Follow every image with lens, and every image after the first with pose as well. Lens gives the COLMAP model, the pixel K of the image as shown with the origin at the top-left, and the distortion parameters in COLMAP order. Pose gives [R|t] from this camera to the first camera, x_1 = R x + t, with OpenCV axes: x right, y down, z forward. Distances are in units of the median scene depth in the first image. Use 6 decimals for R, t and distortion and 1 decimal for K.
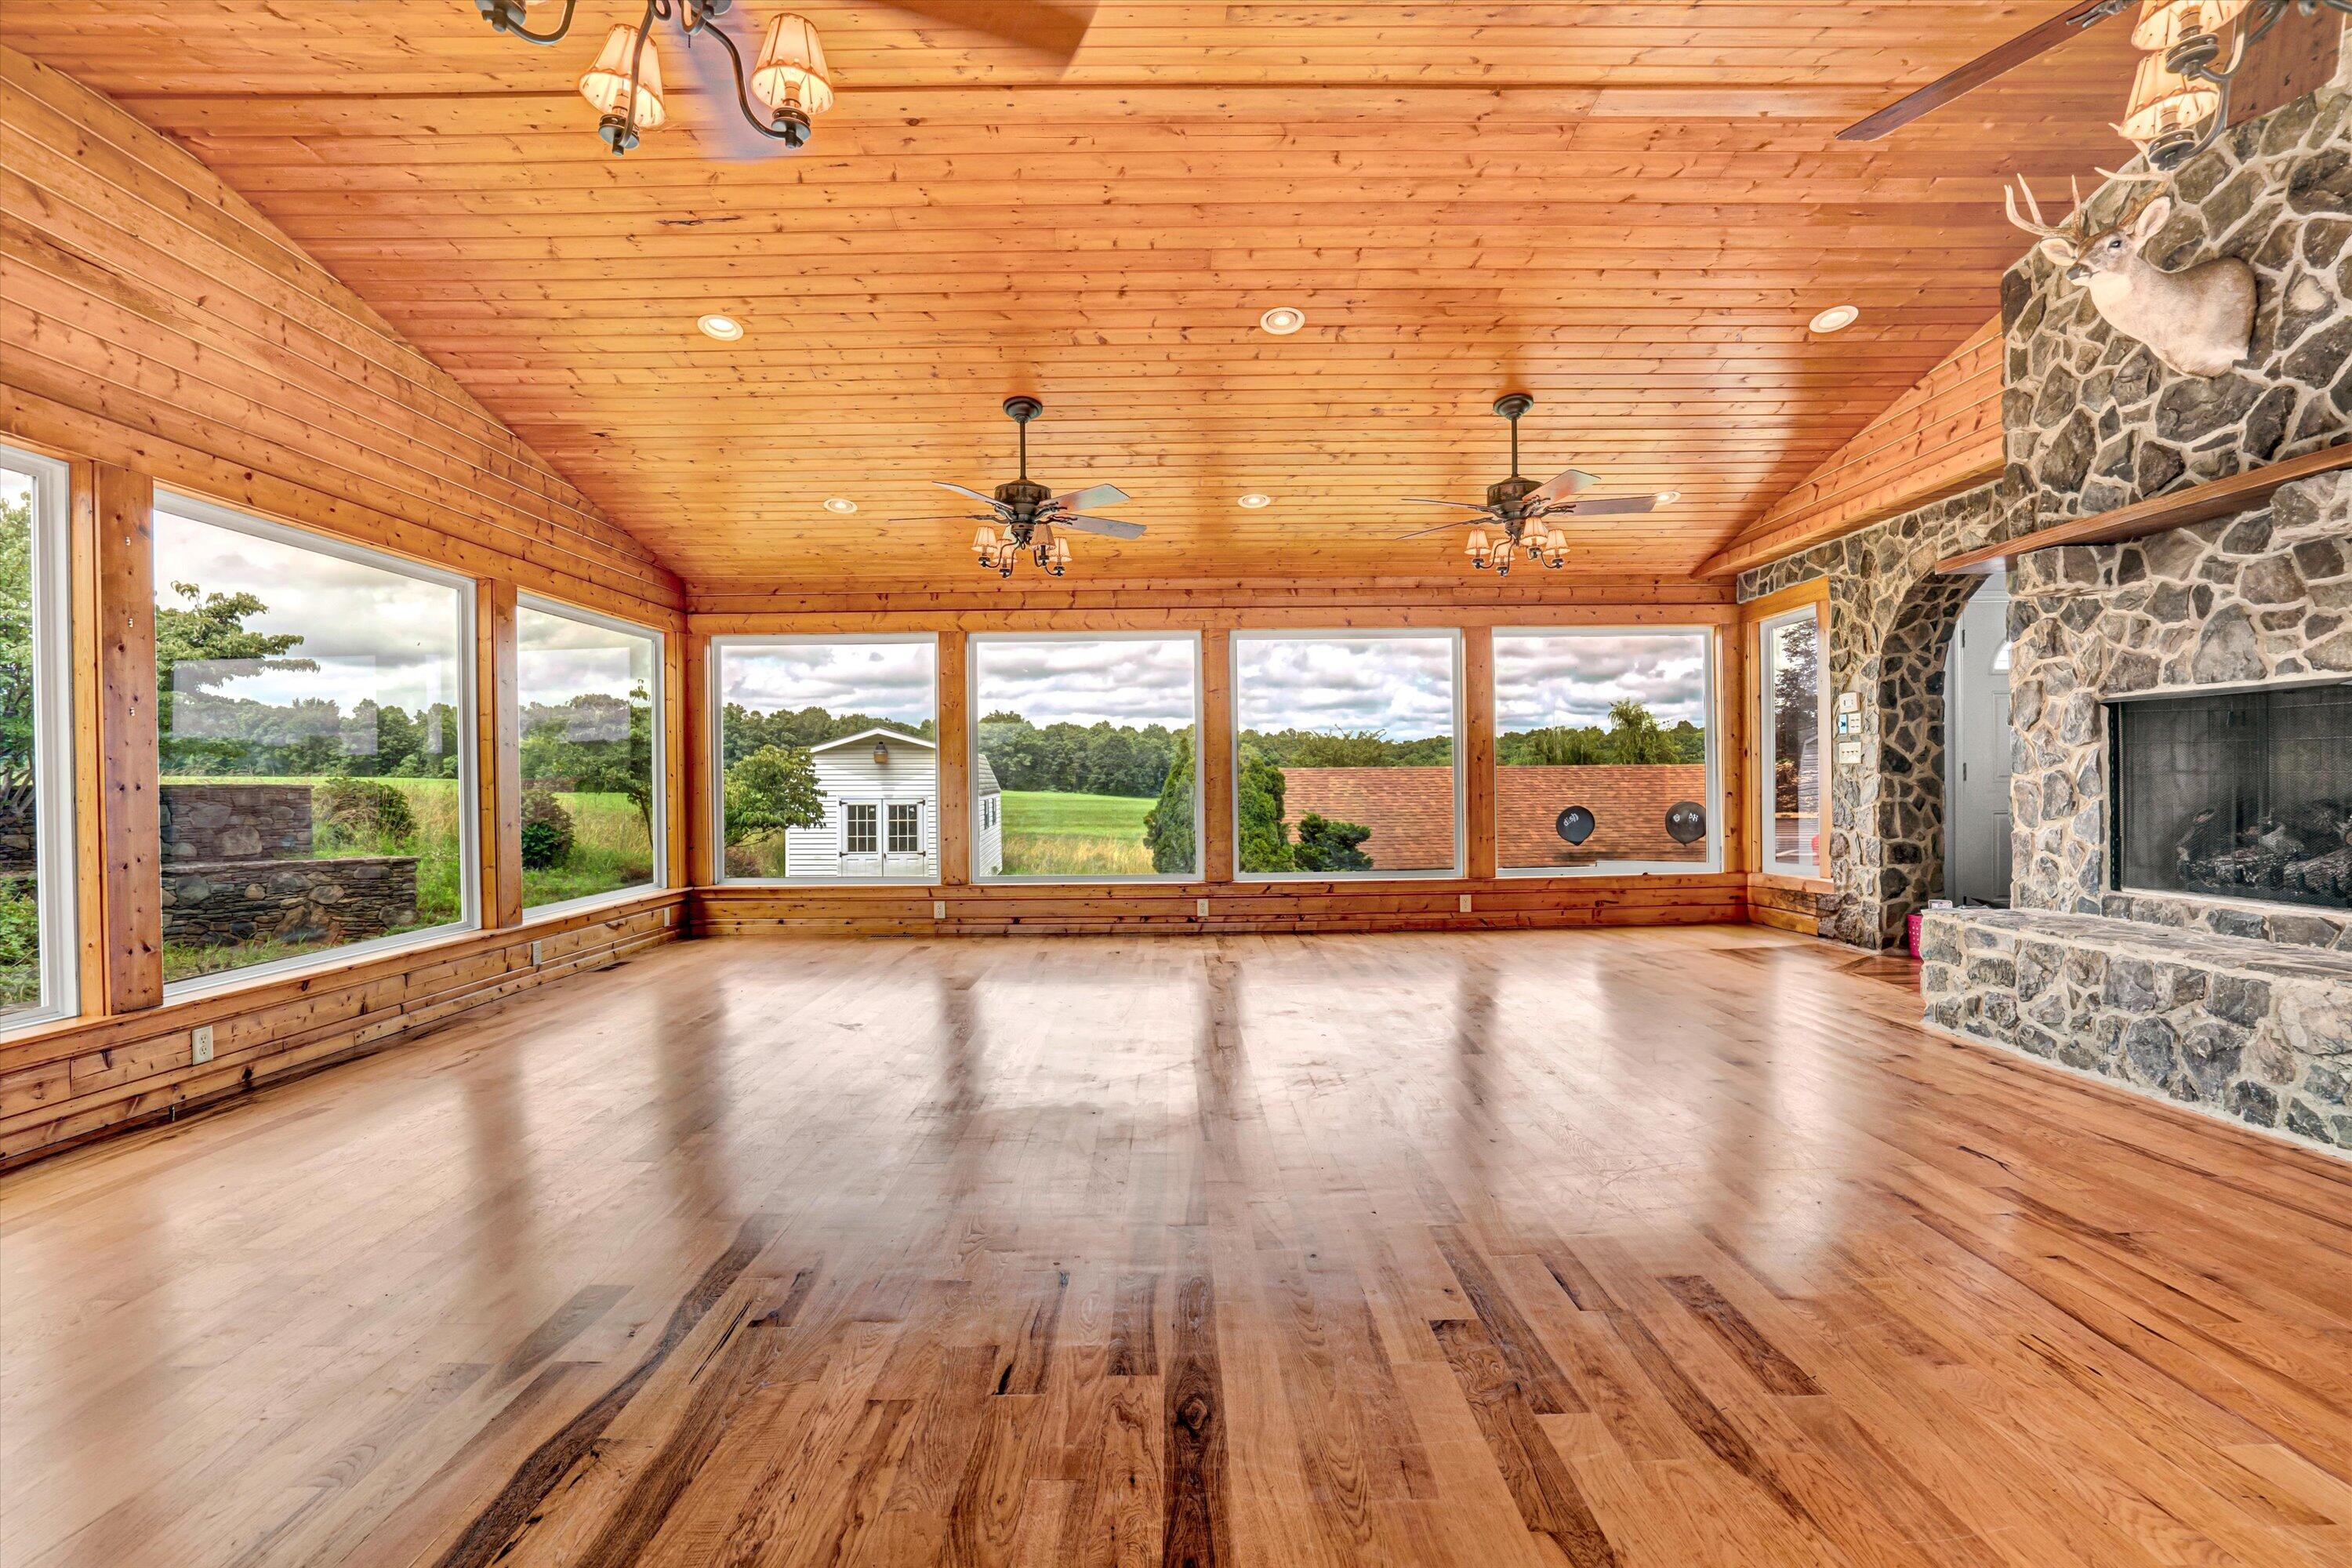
lens RADIAL K [[1151.5, 0, 1176.0], [0, 1151.5, 784.0], [0, 0, 1]] dist [-0.001939, -0.000210]
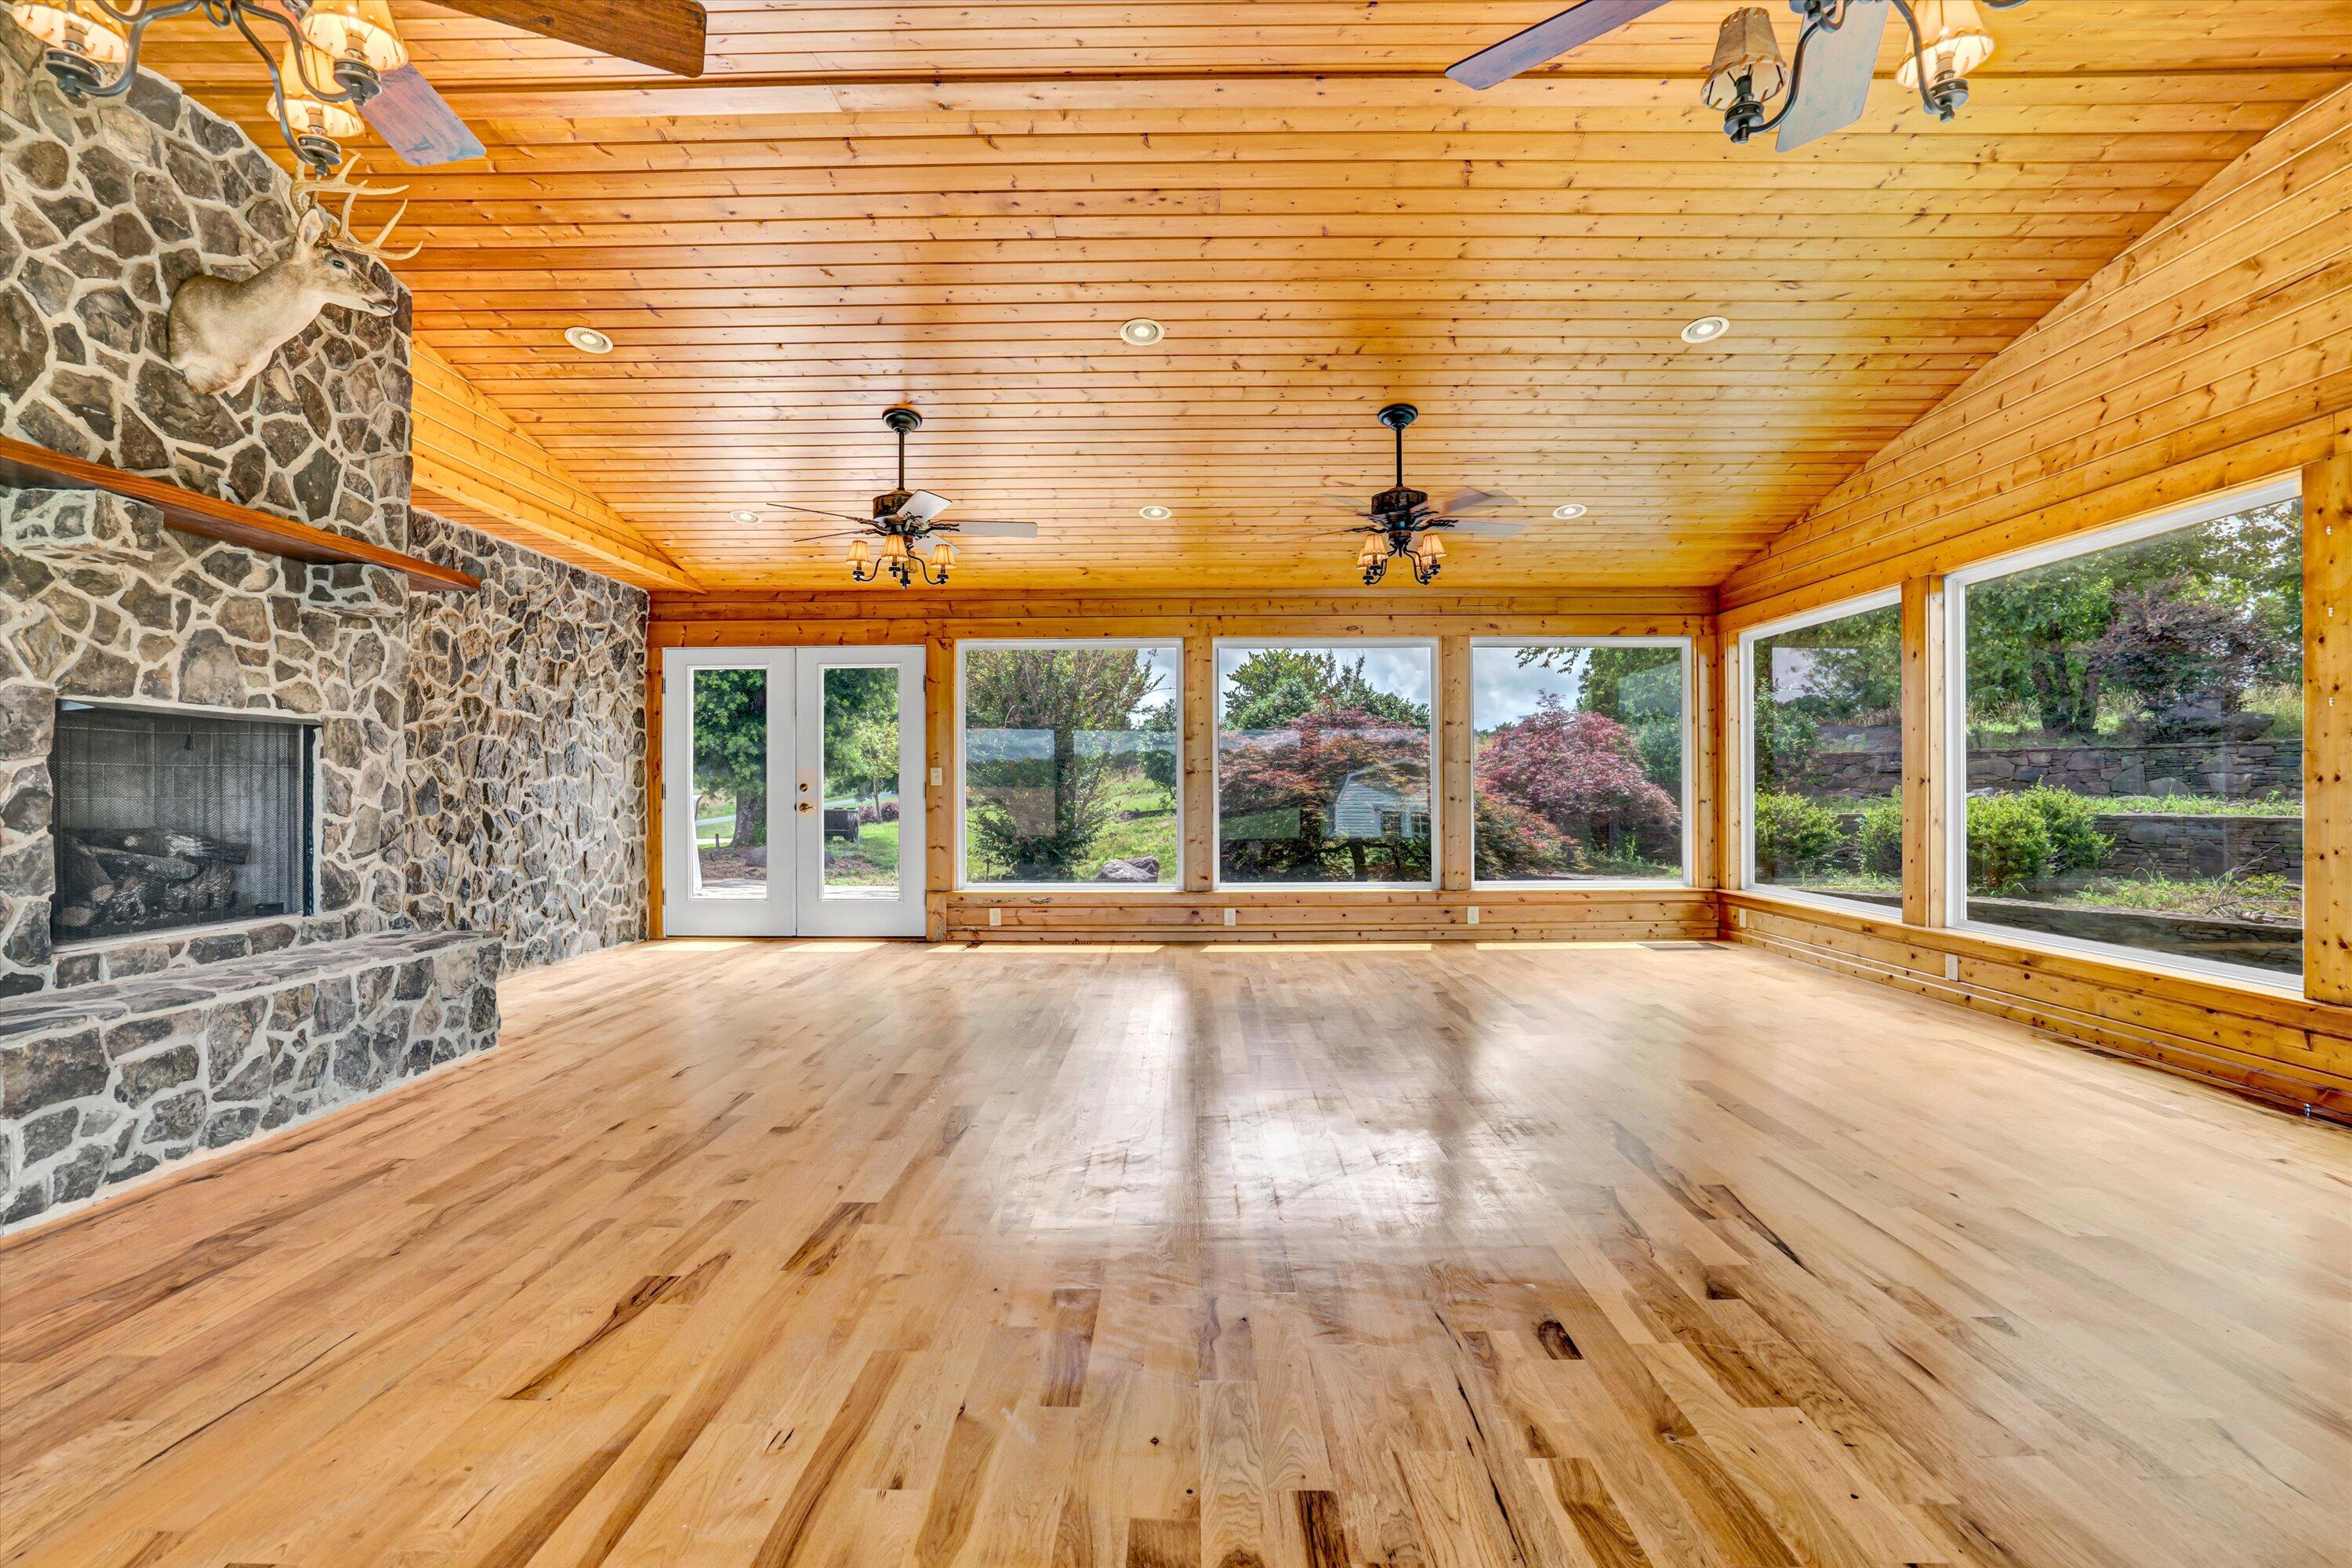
lens RADIAL K [[1130.2, 0, 1176.0], [0, 1130.2, 784.0], [0, 0, 1]] dist [-0.023316, 0.014176]
pose [[-0.999759, 0.016202, 0.014804, 0.067881], [0.016139, 0.999860, -0.004360, -0.003724], [-0.014873, -0.004120, -0.999881, 1.829894]]
